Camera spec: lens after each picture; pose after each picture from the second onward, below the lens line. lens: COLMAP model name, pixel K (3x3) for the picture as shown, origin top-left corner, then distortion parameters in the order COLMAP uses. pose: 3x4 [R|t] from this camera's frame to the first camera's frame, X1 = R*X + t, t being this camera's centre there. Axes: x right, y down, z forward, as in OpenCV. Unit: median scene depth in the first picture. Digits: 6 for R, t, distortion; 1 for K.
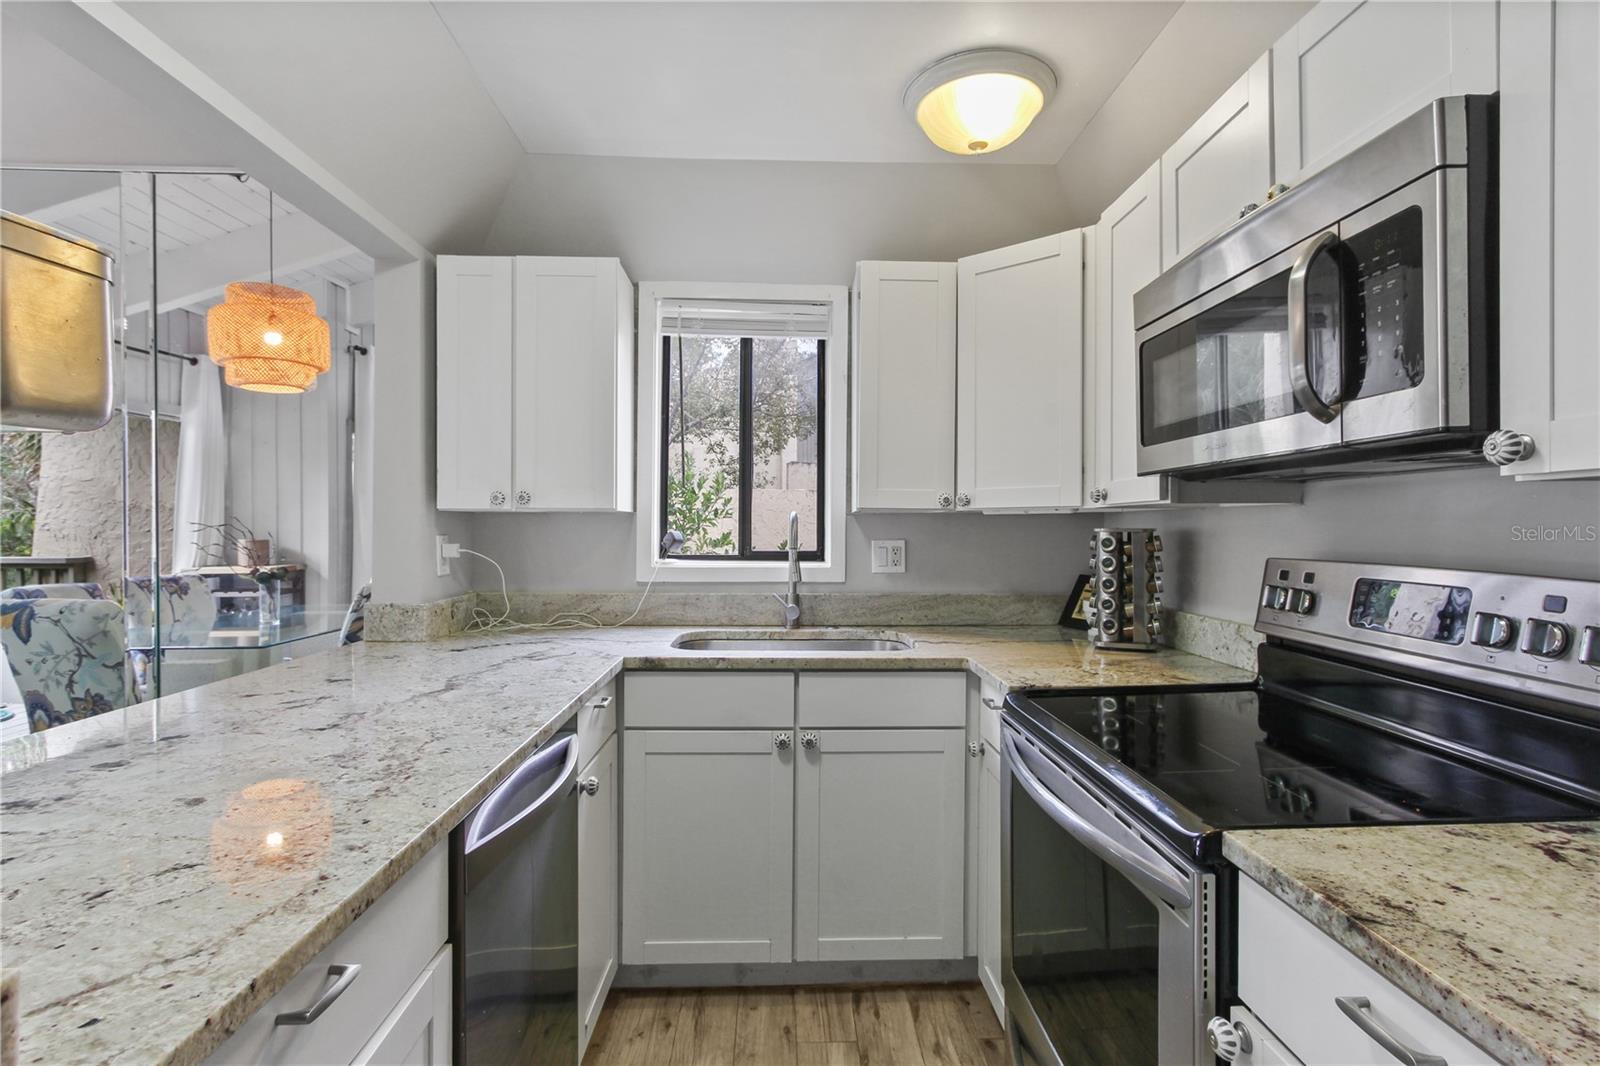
lens RADIAL K [[753.3, 0, 795.1], [0, 753.3, 525.7], [0, 0, 1]] dist [0.000189, 0.000769]
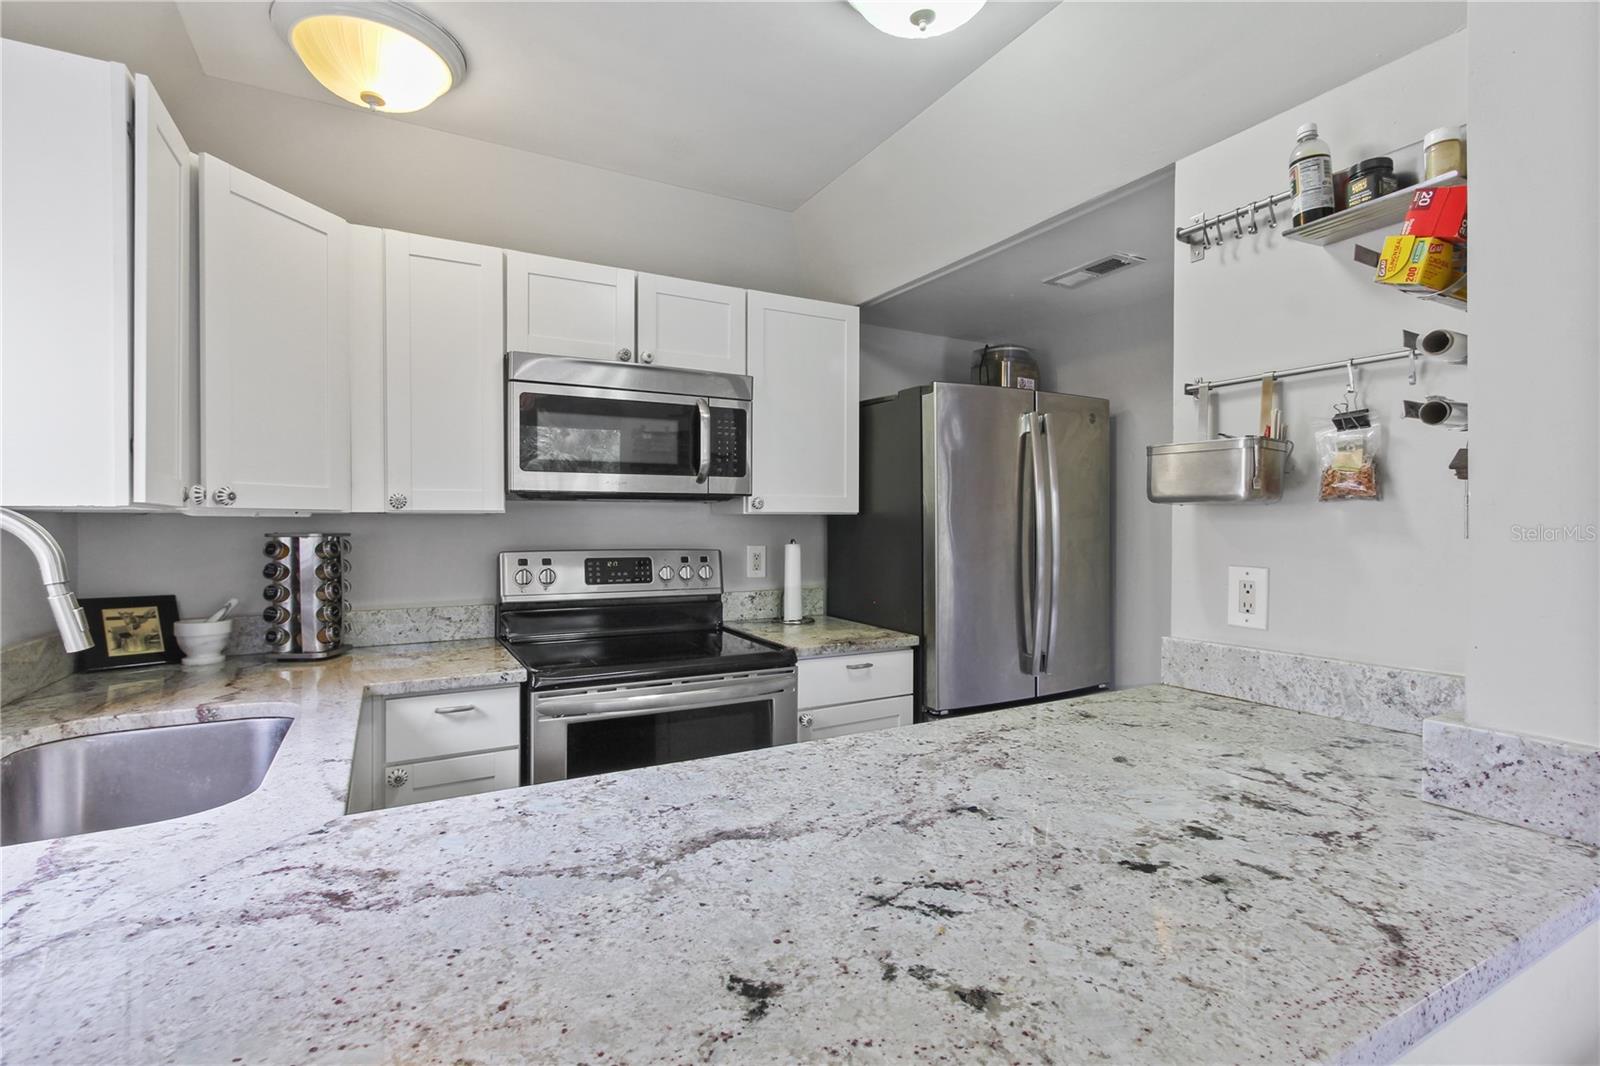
lens RADIAL K [[744.9, 0, 800.0], [0, 744.9, 533.0], [0, 0, 1]] dist [0.003334, 0.000324]
pose [[-0.452800, -0.012549, 0.891524, -1.449688], [-0.001950, 0.999912, 0.013085, -0.022610], [-0.891610, 0.004186, -0.452785, 1.781219]]
